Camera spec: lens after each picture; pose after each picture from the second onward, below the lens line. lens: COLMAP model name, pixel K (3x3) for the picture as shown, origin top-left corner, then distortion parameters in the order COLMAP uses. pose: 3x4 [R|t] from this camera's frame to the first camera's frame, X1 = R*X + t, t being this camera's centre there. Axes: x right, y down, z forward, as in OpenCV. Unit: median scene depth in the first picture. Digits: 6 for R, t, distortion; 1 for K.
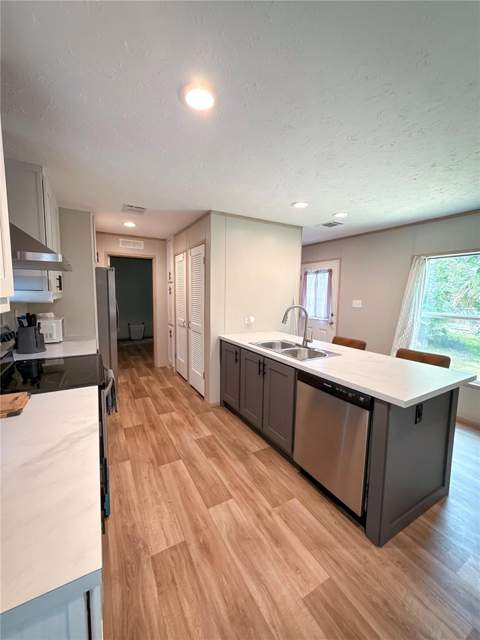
lens RADIAL K [[254.2, 0, 240.1], [0, 254.2, 318.3], [0, 0, 1]] dist [-0.000190, 0.000390]
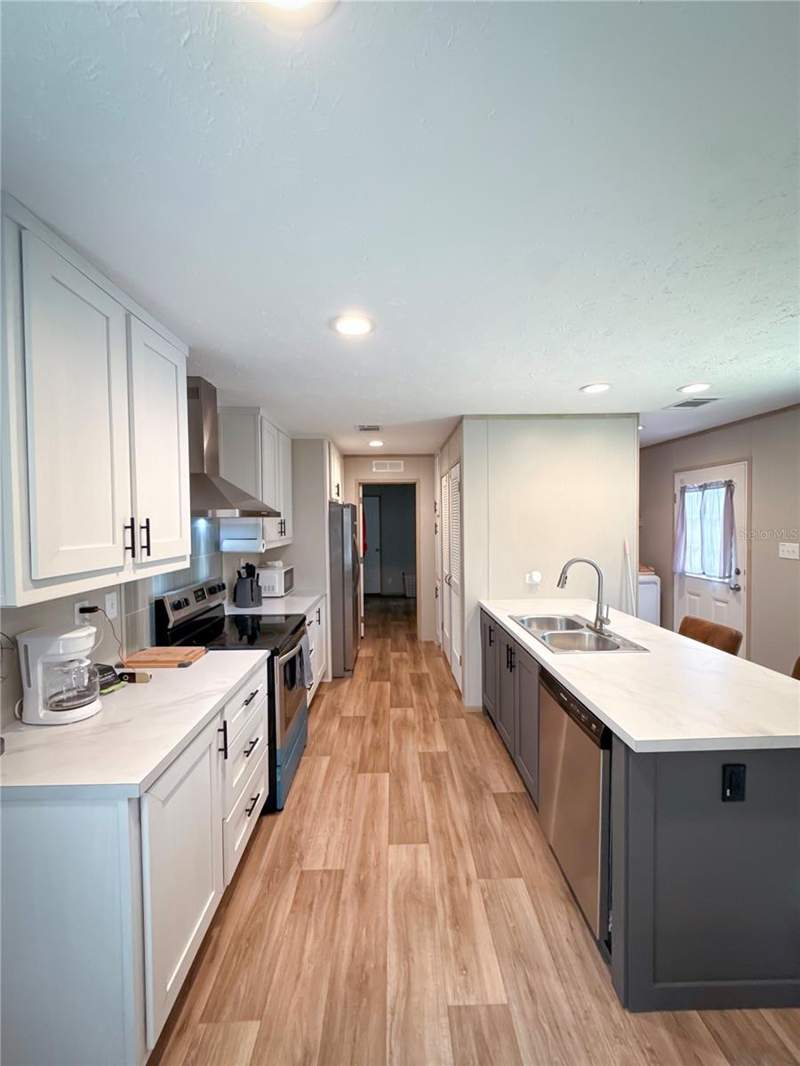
lens RADIAL K [[423.4, 0, 400.1], [0, 423.4, 530.2], [0, 0, 1]] dist [-0.000190, 0.000390]
pose [[0.877760, -0.014615, -0.478878, 0.358432], [-0.023394, 0.997035, -0.073309, -0.036766], [0.478529, 0.075550, 0.874815, -0.073289]]
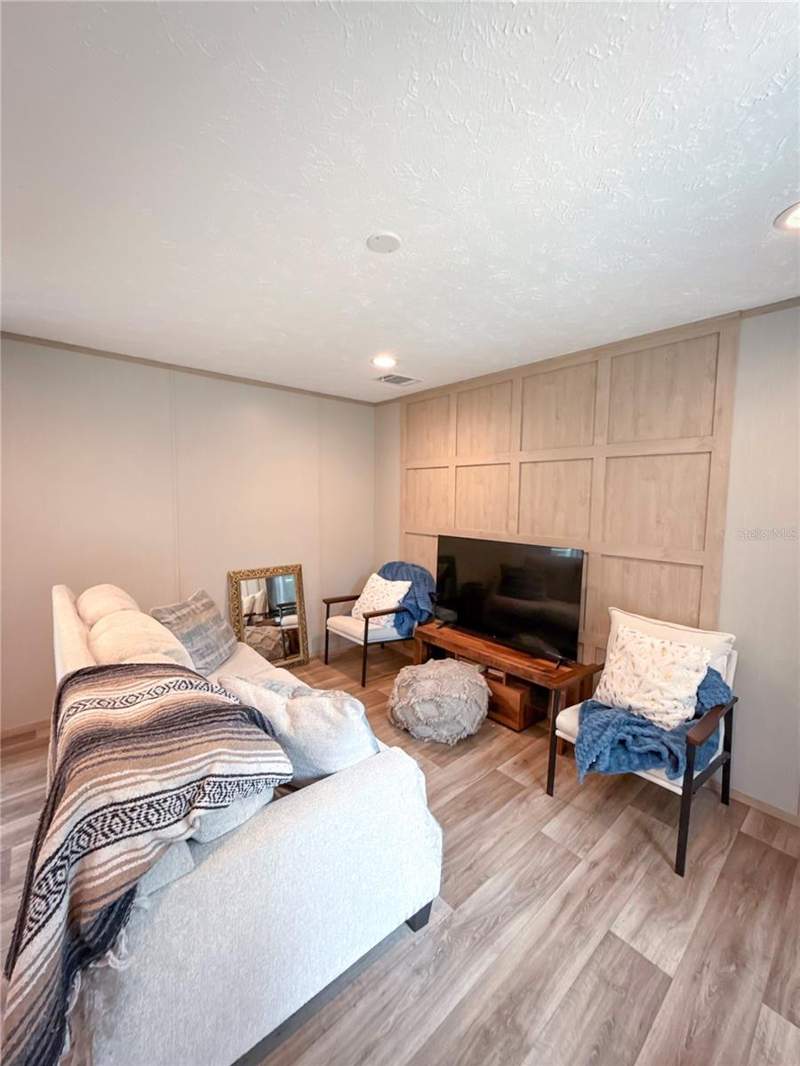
lens RADIAL K [[423.4, 0, 400.1], [0, 423.4, 530.2], [0, 0, 1]] dist [-0.000190, 0.000390]
pose [[-0.195840, -0.101073, 0.975413, -0.520546], [0.083903, 0.989300, 0.119357, -0.148471], [-0.977040, 0.105215, -0.185264, 1.139083]]
